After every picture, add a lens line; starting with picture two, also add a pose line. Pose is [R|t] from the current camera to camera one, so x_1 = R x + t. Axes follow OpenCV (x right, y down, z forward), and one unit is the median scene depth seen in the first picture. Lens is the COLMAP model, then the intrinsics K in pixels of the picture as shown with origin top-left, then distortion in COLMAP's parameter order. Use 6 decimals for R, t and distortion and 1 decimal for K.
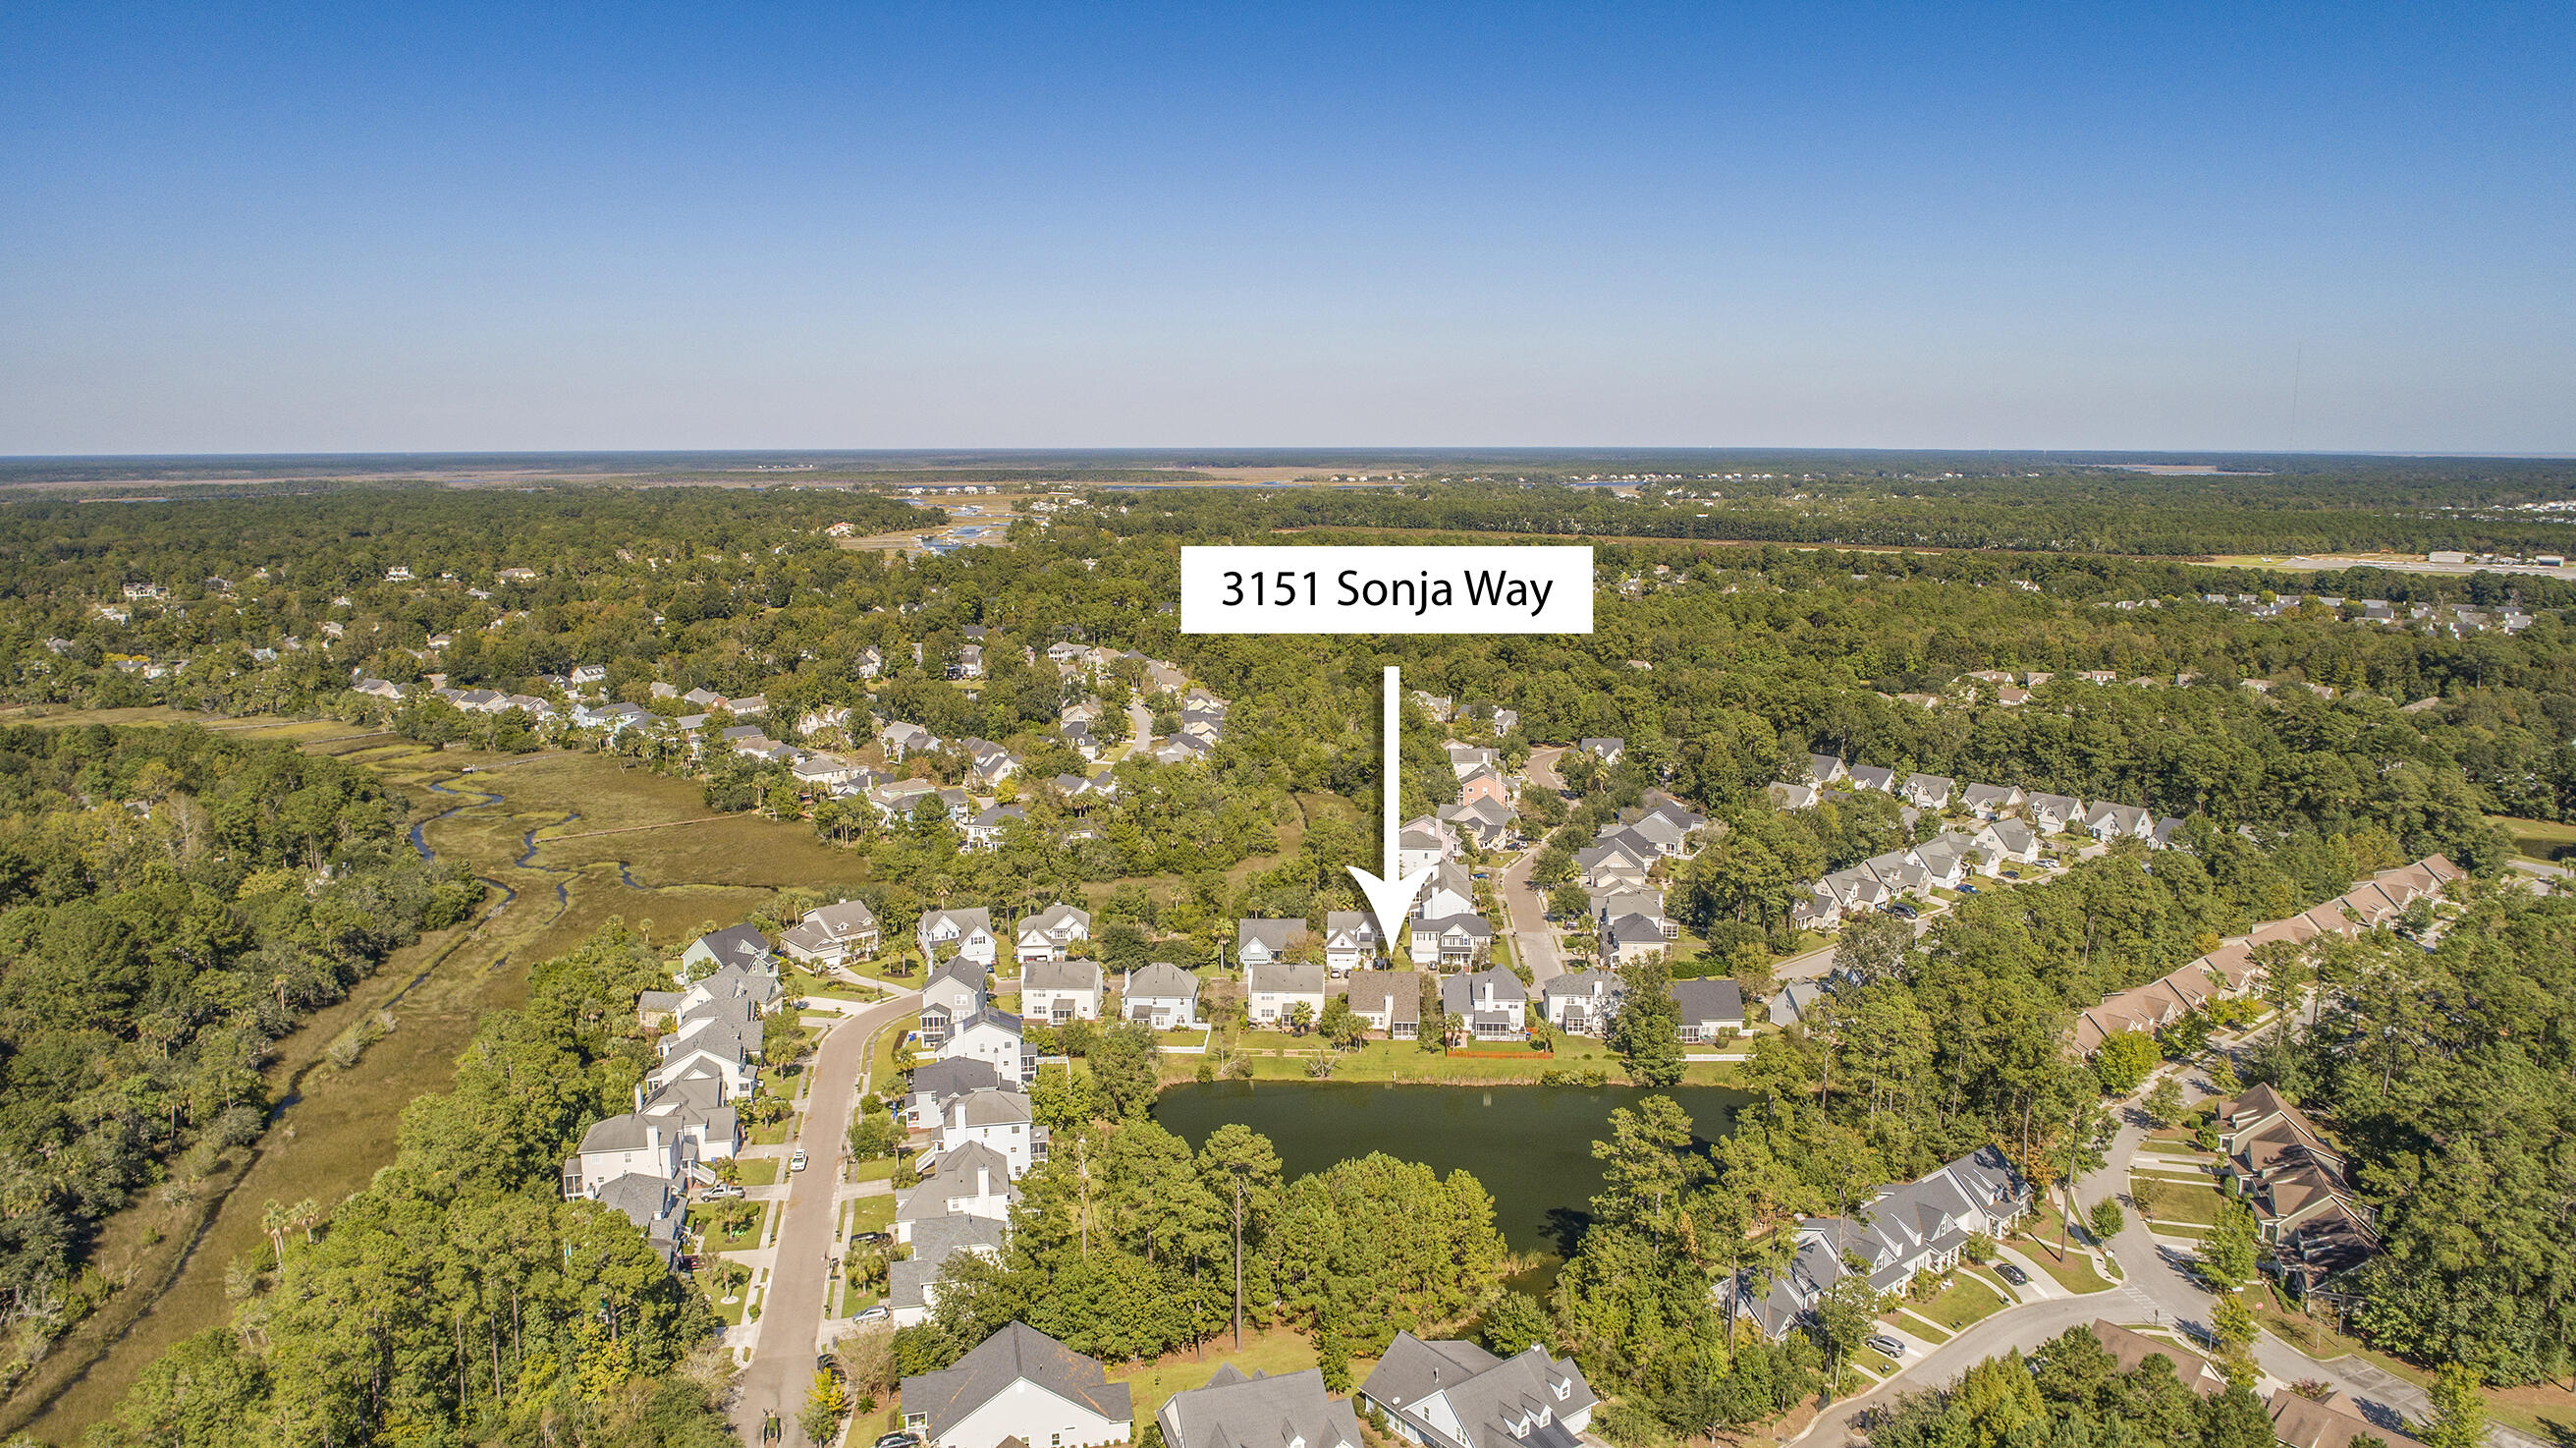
lens RADIAL K [[1748.6, 0, 1294.5], [0, 1748.6, 720.1], [0, 0, 1]] dist [-0.020361, 0.002142]
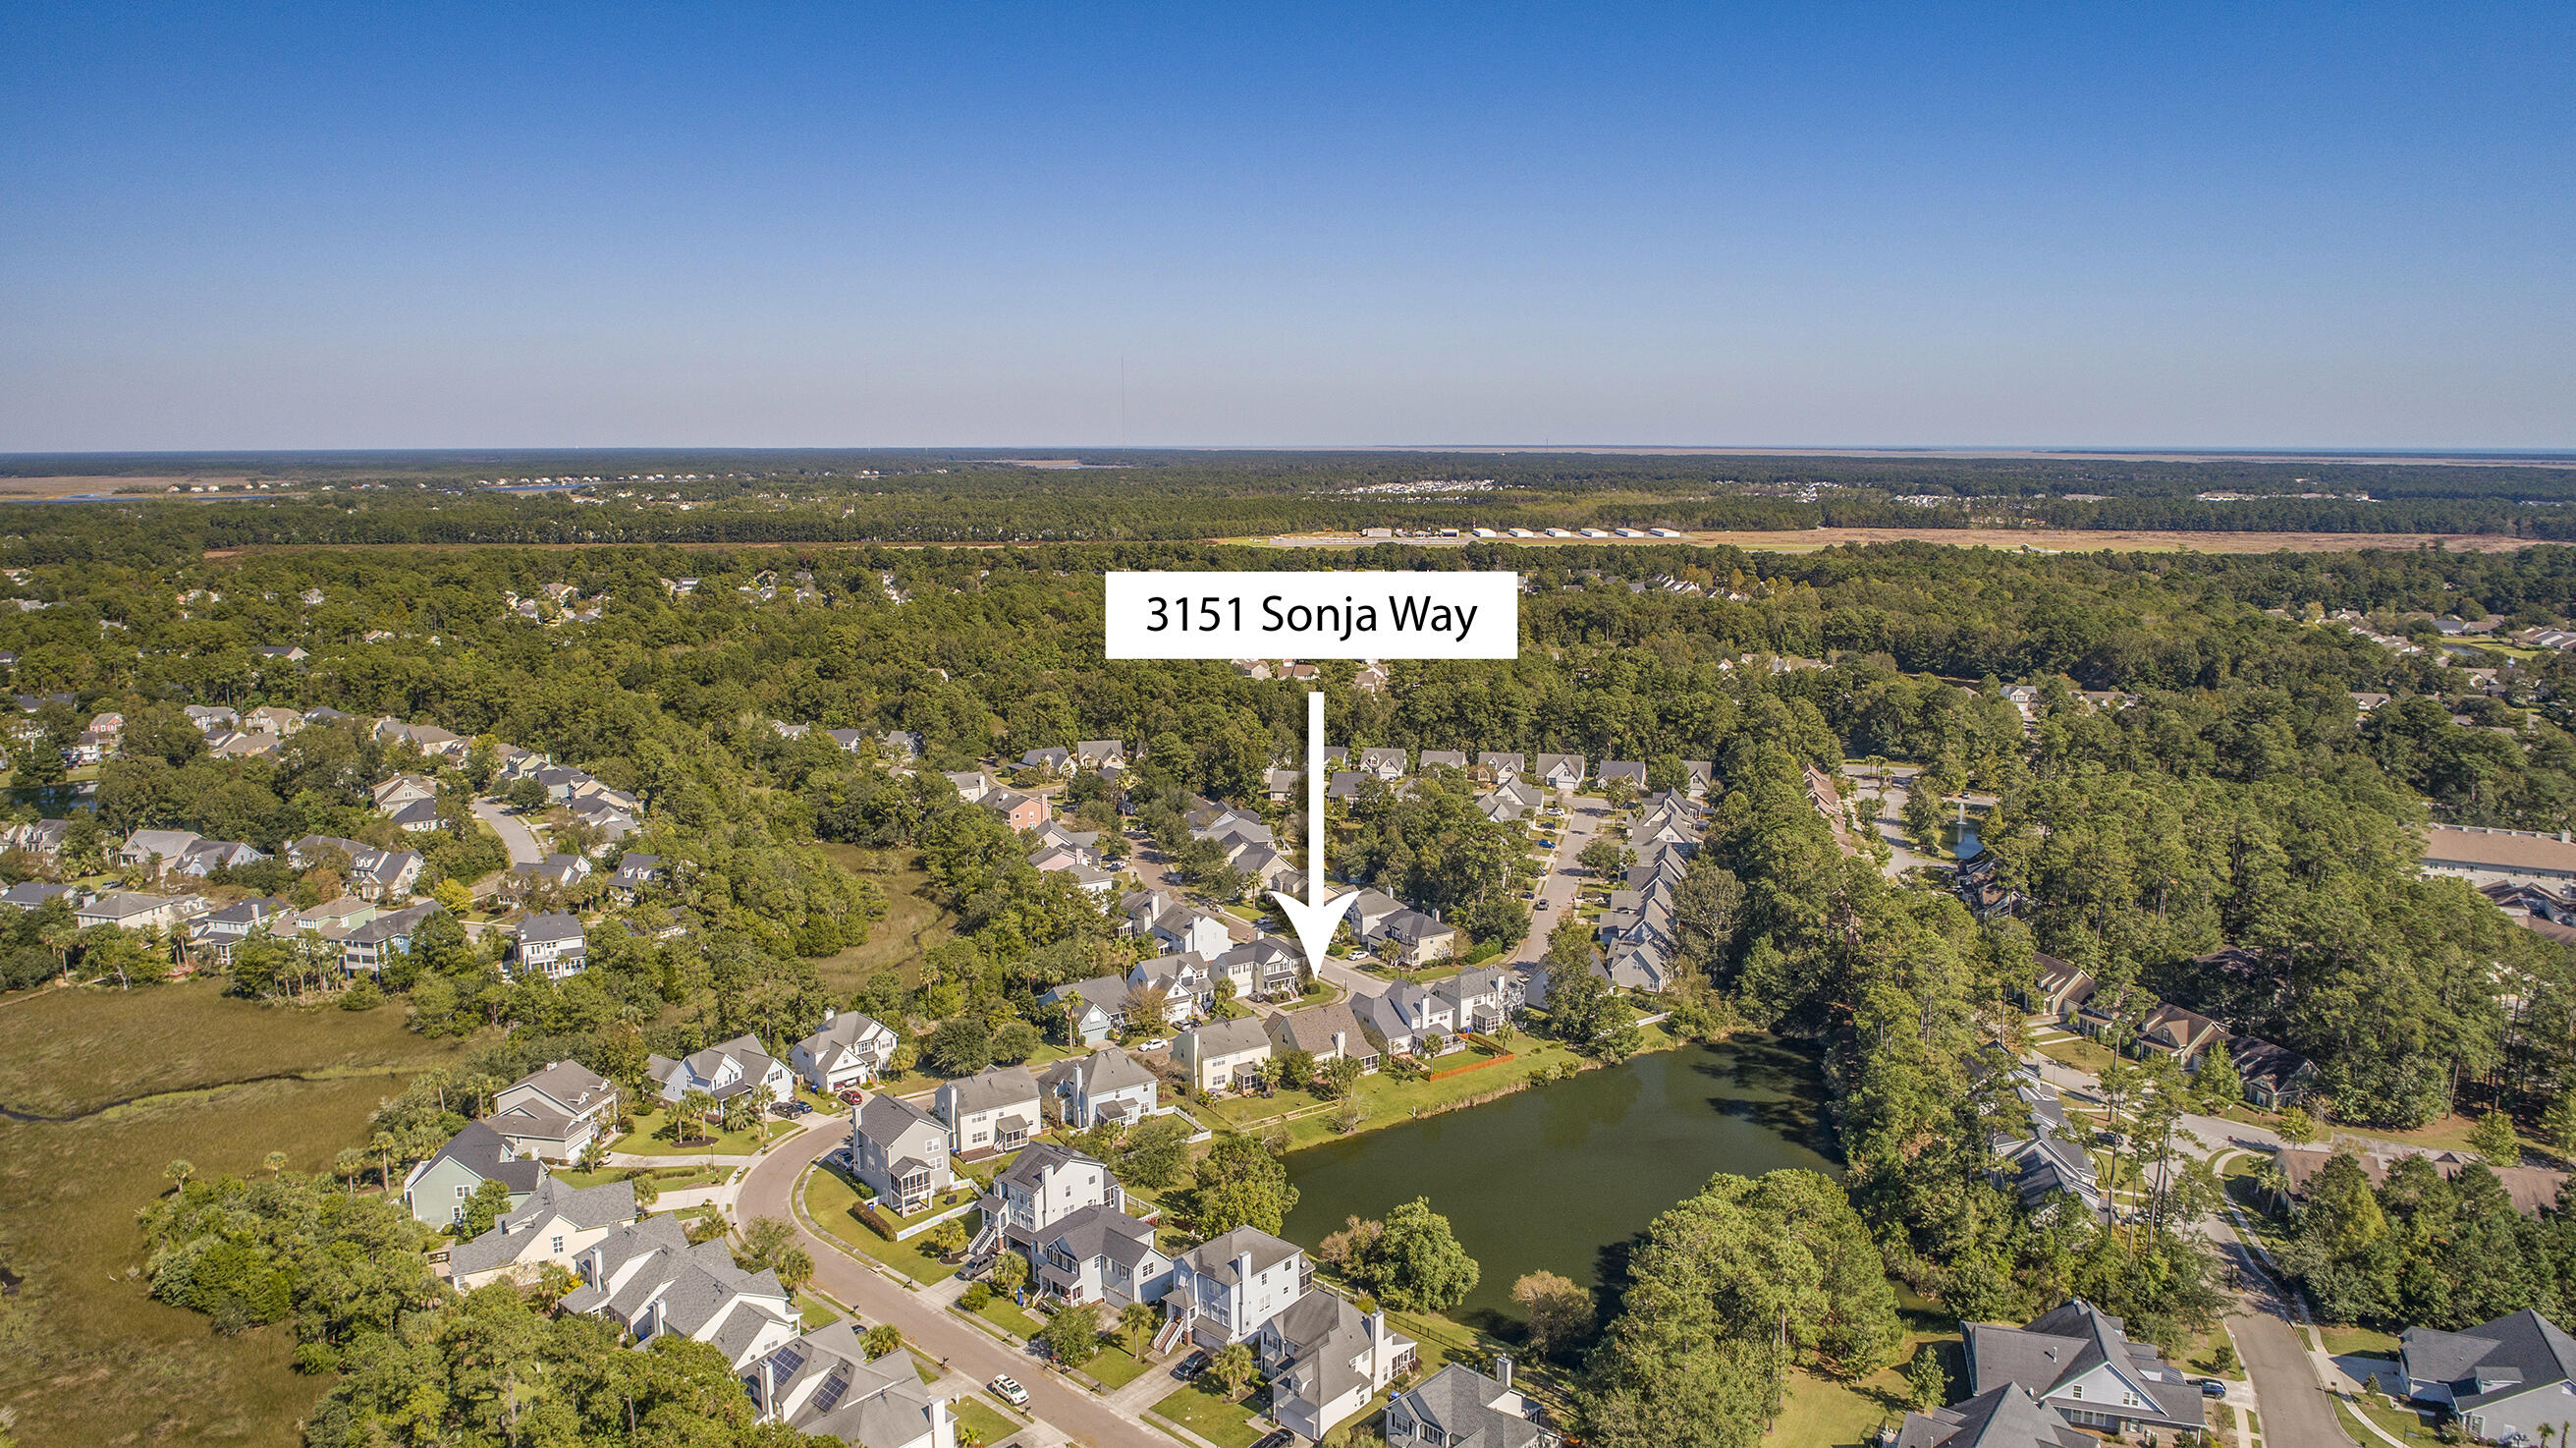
lens RADIAL K [[1748.6, 0, 1281.0], [0, 1748.6, 727.8], [0, 0, 1]] dist [-0.020361, 0.002142]
pose [[0.804842, -0.098999, 0.585174, -0.489829], [0.096367, 0.994704, 0.035741, -0.039141], [-0.585613, 0.027626, 0.810120, 0.254524]]
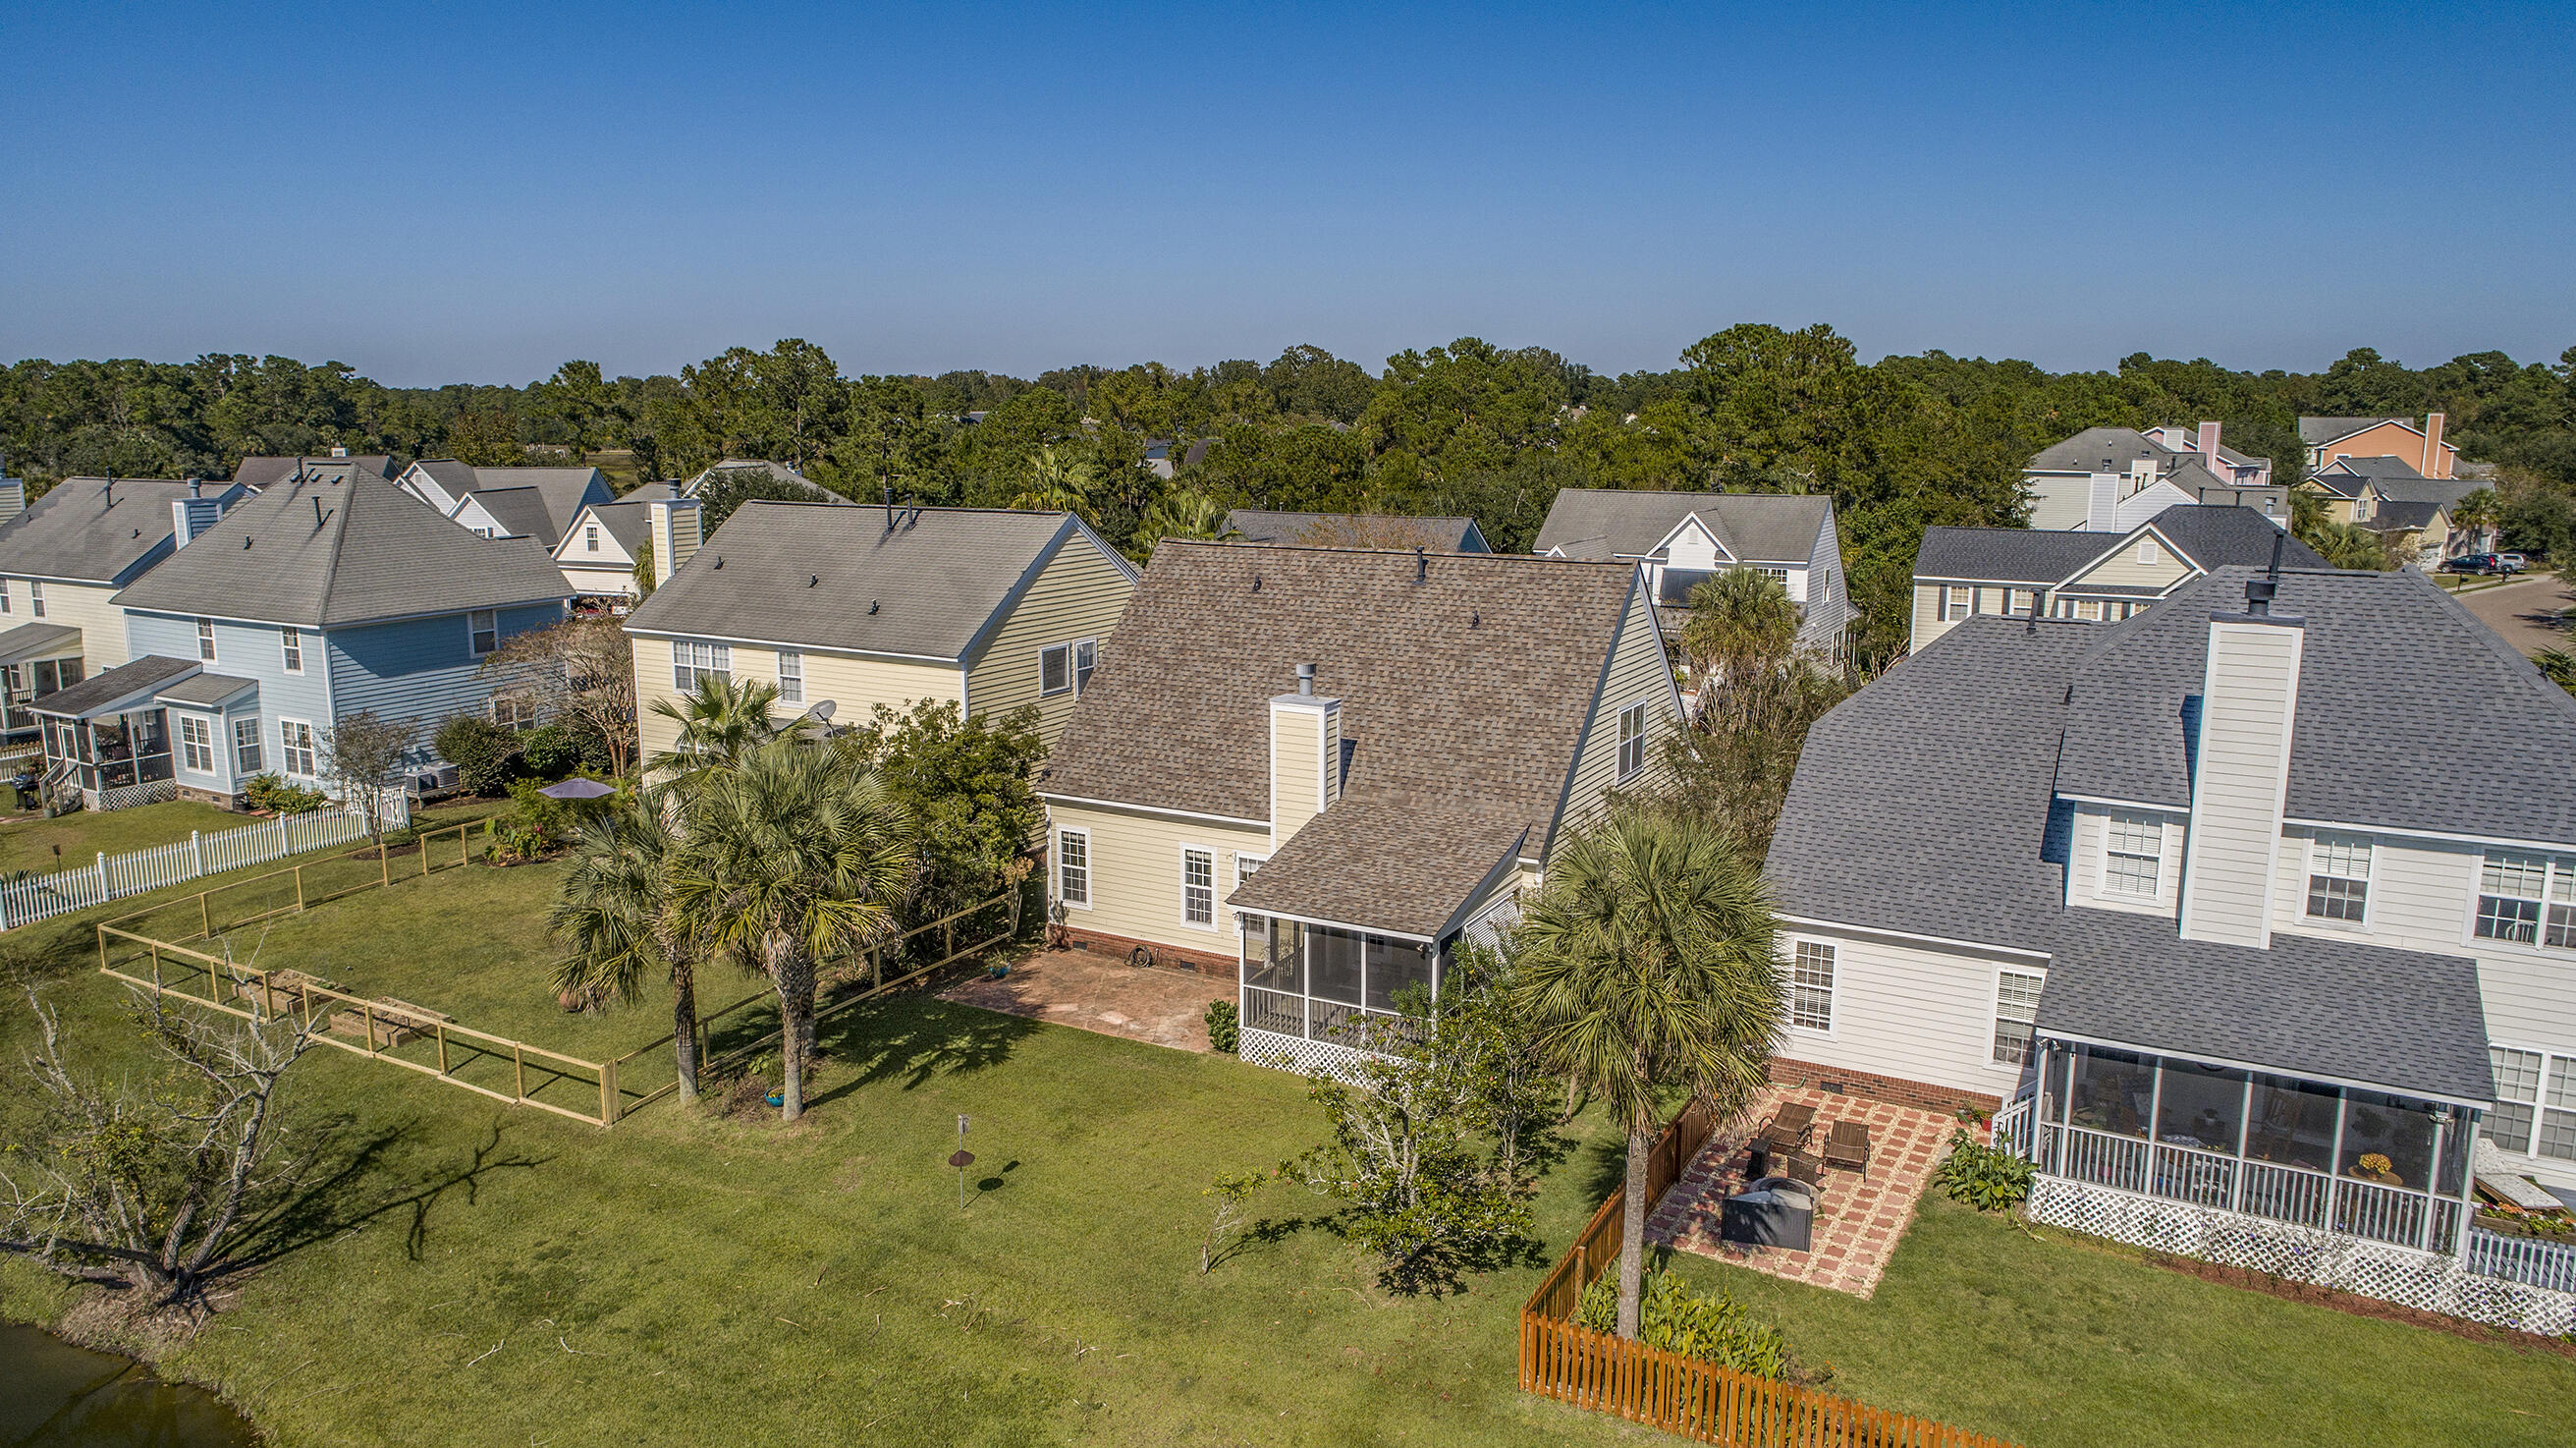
lens RADIAL K [[1748.6, 0, 1290.1], [0, 1748.6, 728.8], [0, 0, 1]] dist [-0.020361, 0.002142]
pose [[0.890463, 0.084292, -0.447181, 0.104992], [-0.074736, 0.996440, 0.039005, 0.152063], [0.448877, -0.001312, 0.893593, 0.873906]]
